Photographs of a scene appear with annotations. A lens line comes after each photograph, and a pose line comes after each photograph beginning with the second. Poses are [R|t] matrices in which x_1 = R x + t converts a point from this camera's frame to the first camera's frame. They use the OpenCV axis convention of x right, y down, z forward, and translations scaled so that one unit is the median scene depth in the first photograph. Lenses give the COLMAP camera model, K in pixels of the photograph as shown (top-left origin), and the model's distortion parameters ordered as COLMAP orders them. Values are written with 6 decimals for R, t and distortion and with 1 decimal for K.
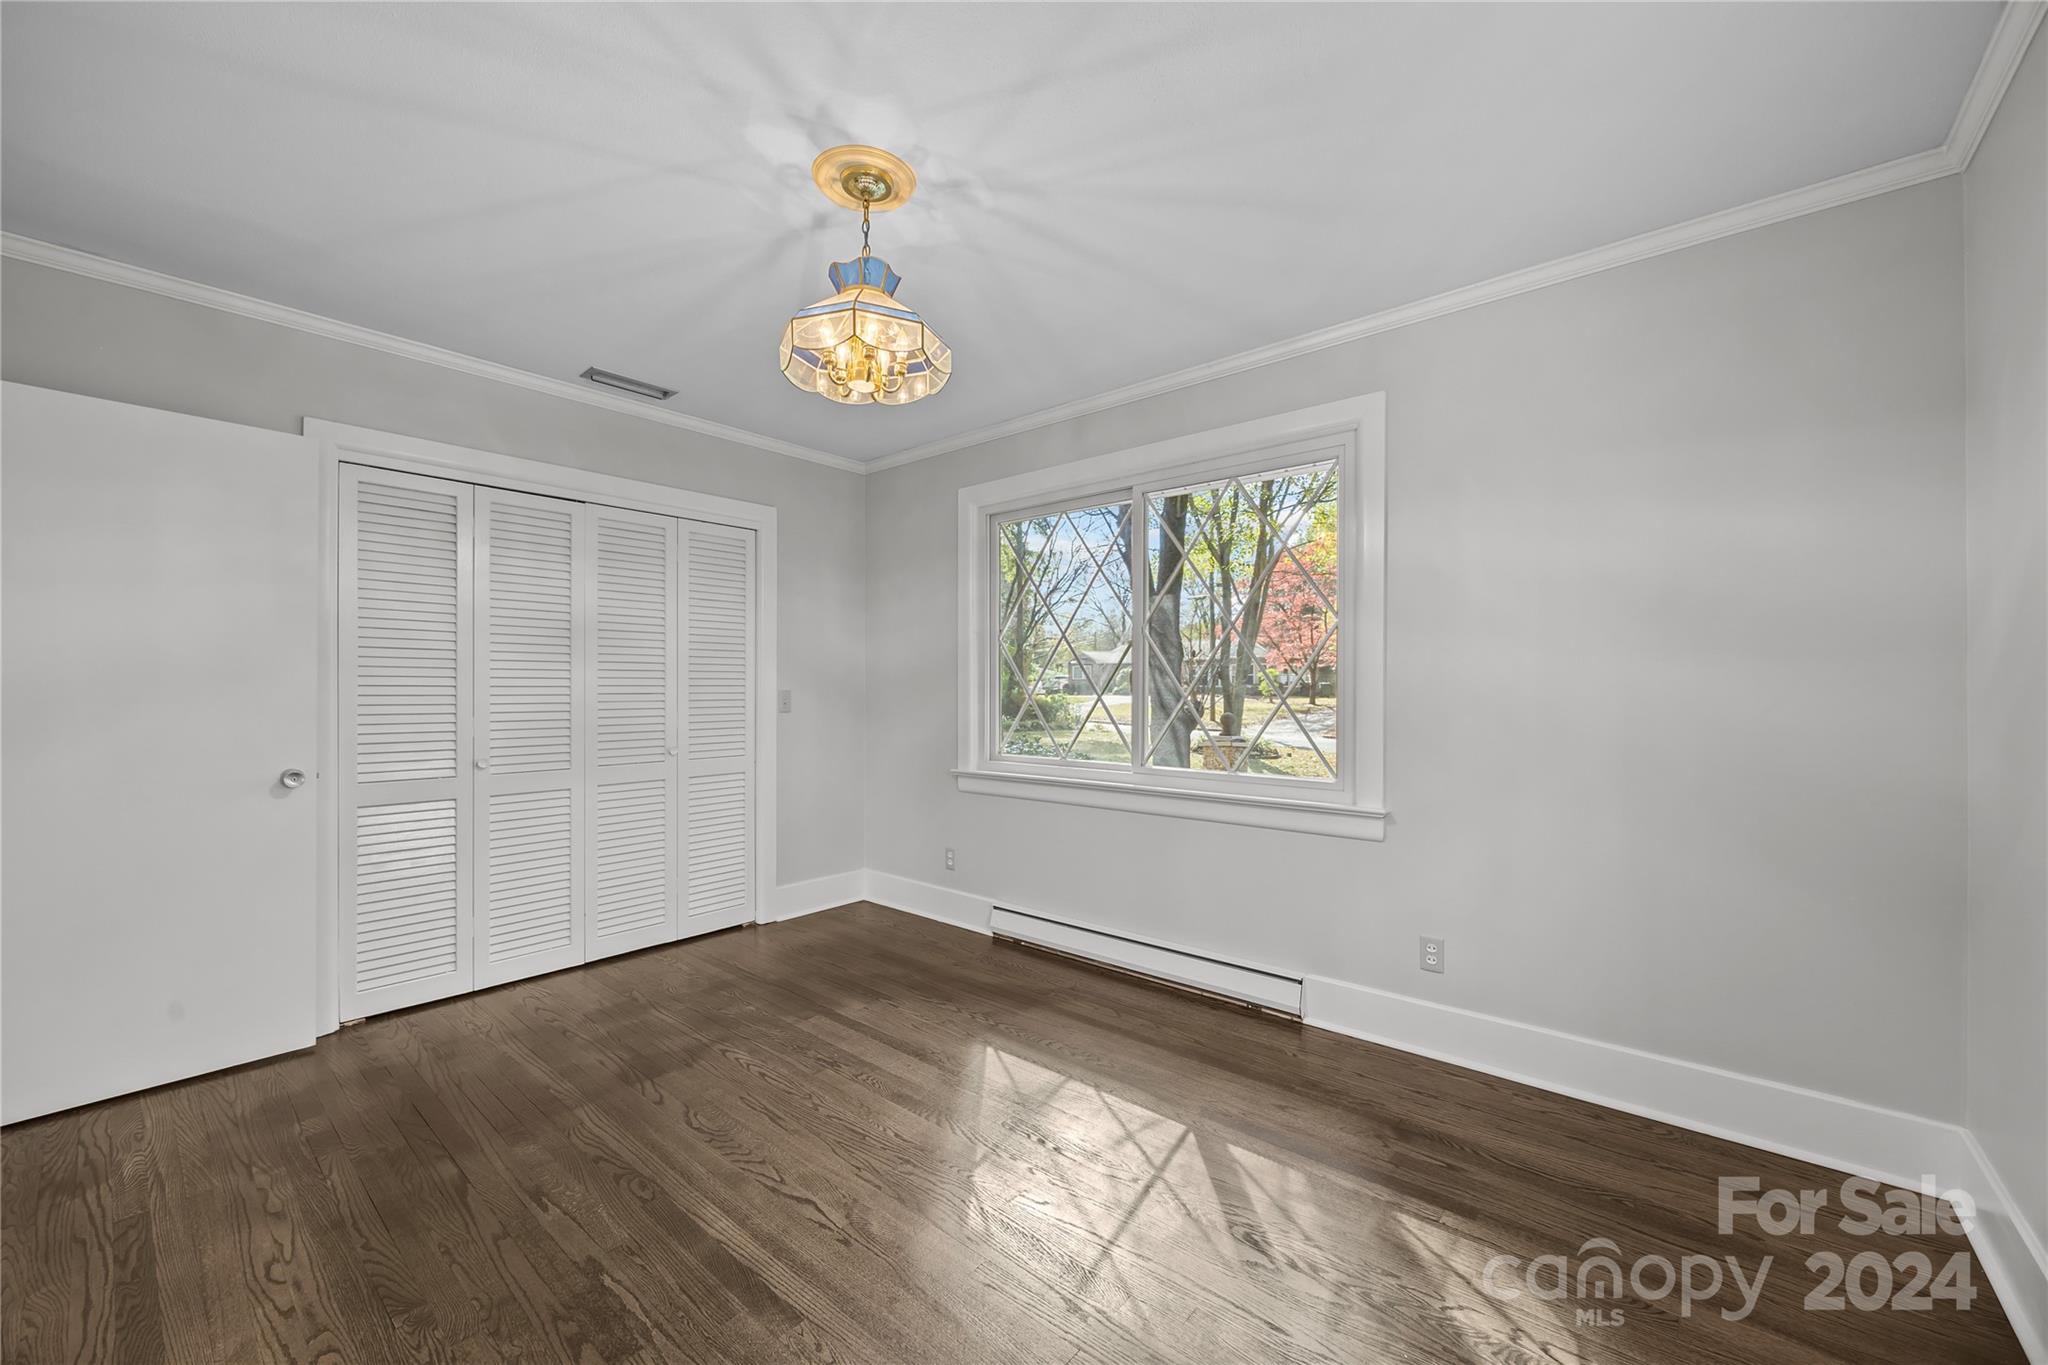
lens RADIAL K [[784.6, 0, 1020.8], [0, 784.6, 686.8], [0, 0, 1]] dist [-0.000532, -0.000073]
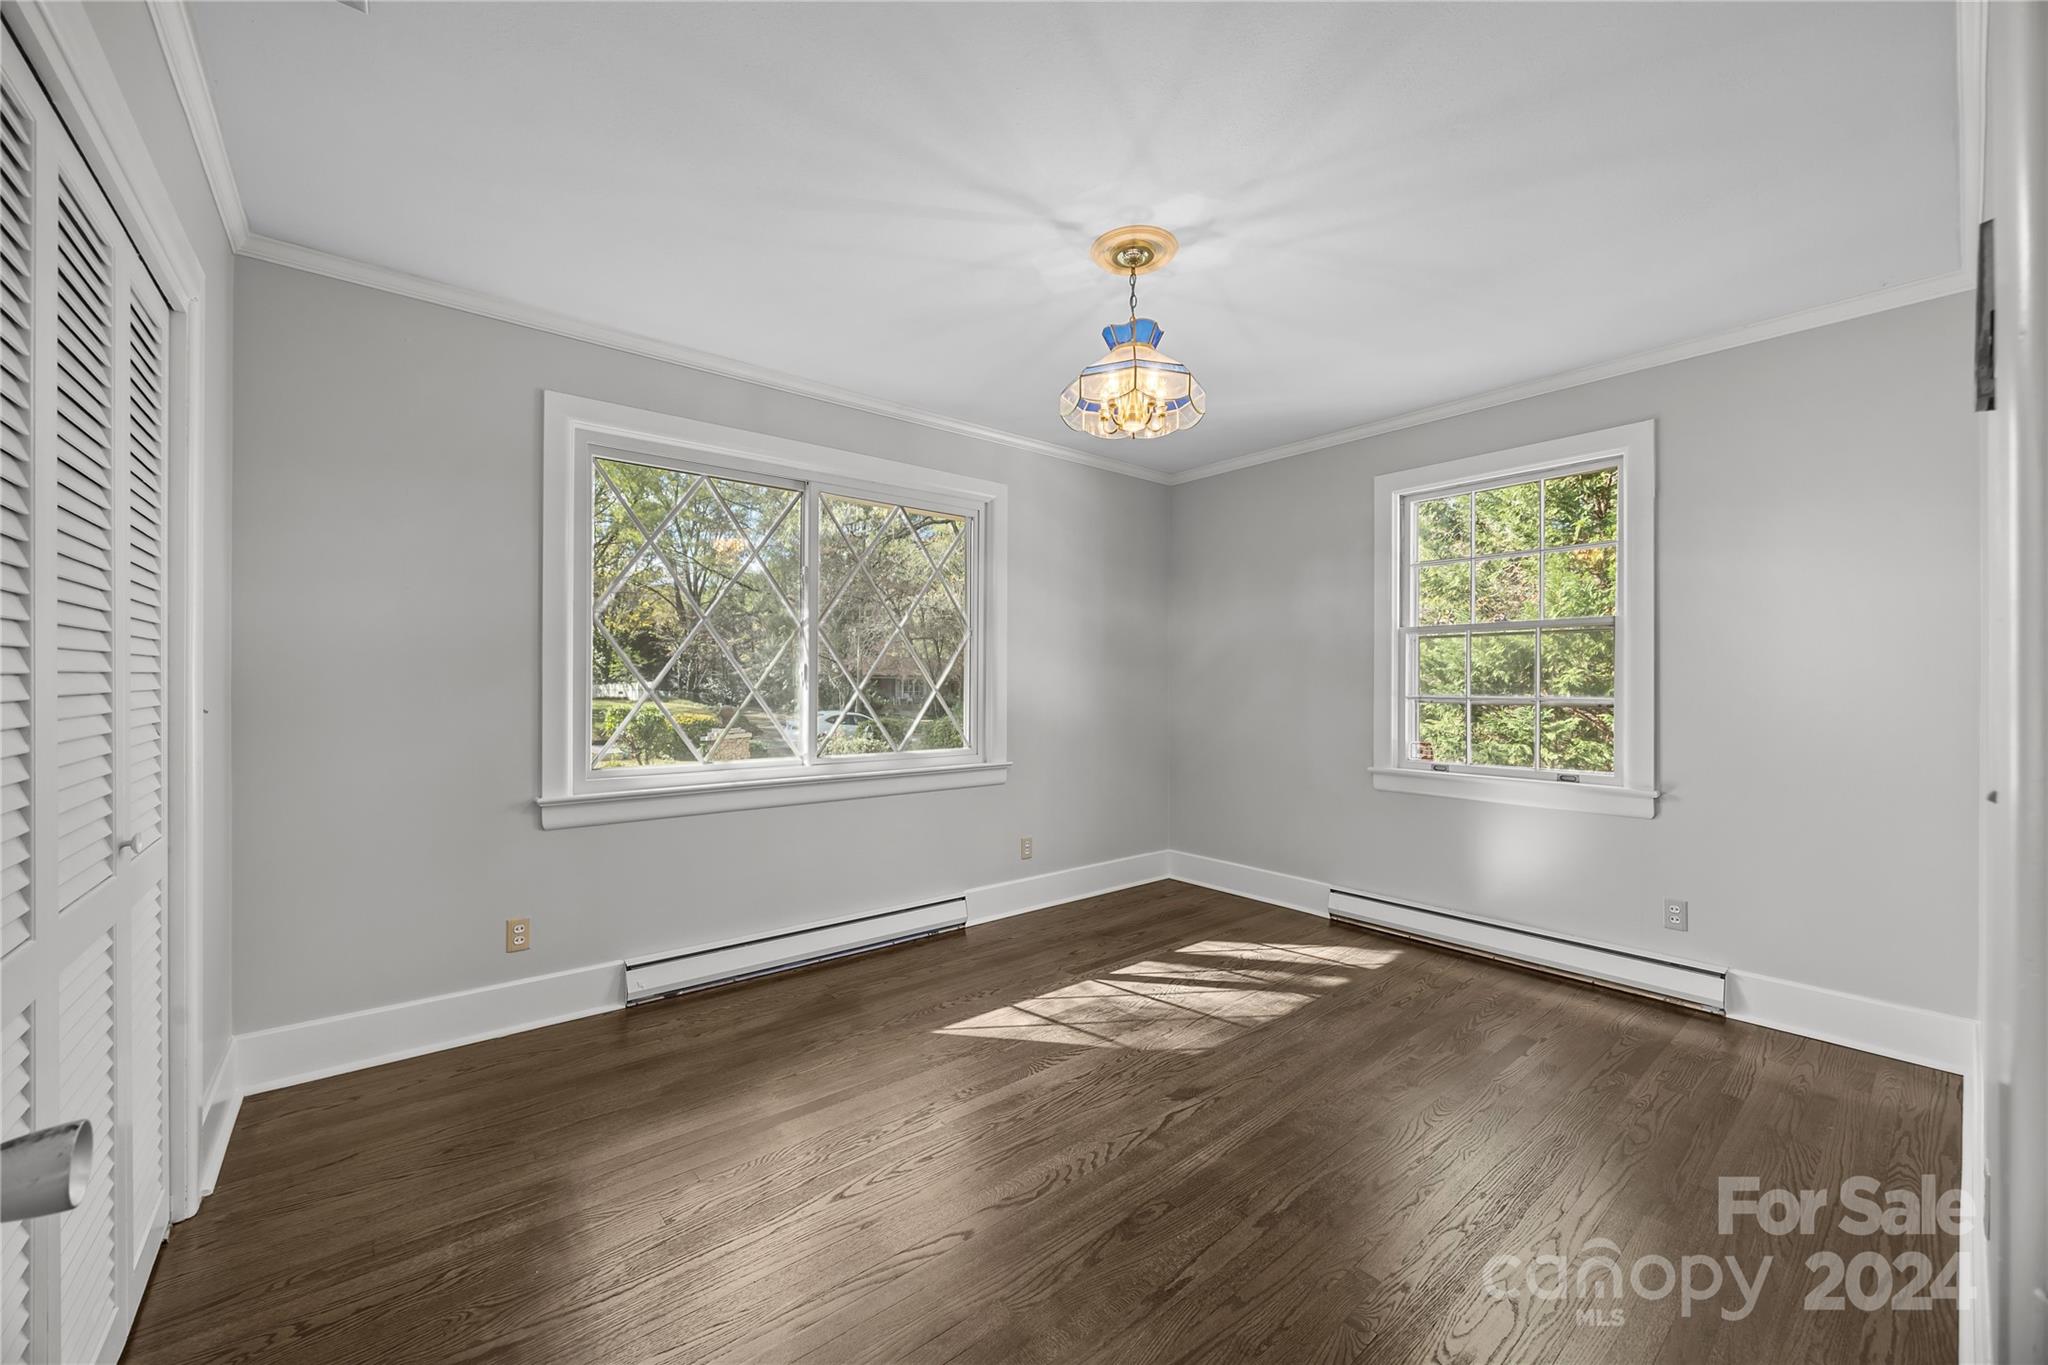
lens RADIAL K [[784.6, 0, 1020.8], [0, 784.6, 686.8], [0, 0, 1]] dist [-0.000532, -0.000073]
pose [[0.172707, -0.004632, 0.984962, -1.067472], [-0.009902, 0.999930, 0.006439, -0.001336], [-0.984923, -0.010865, 0.172649, 0.739003]]
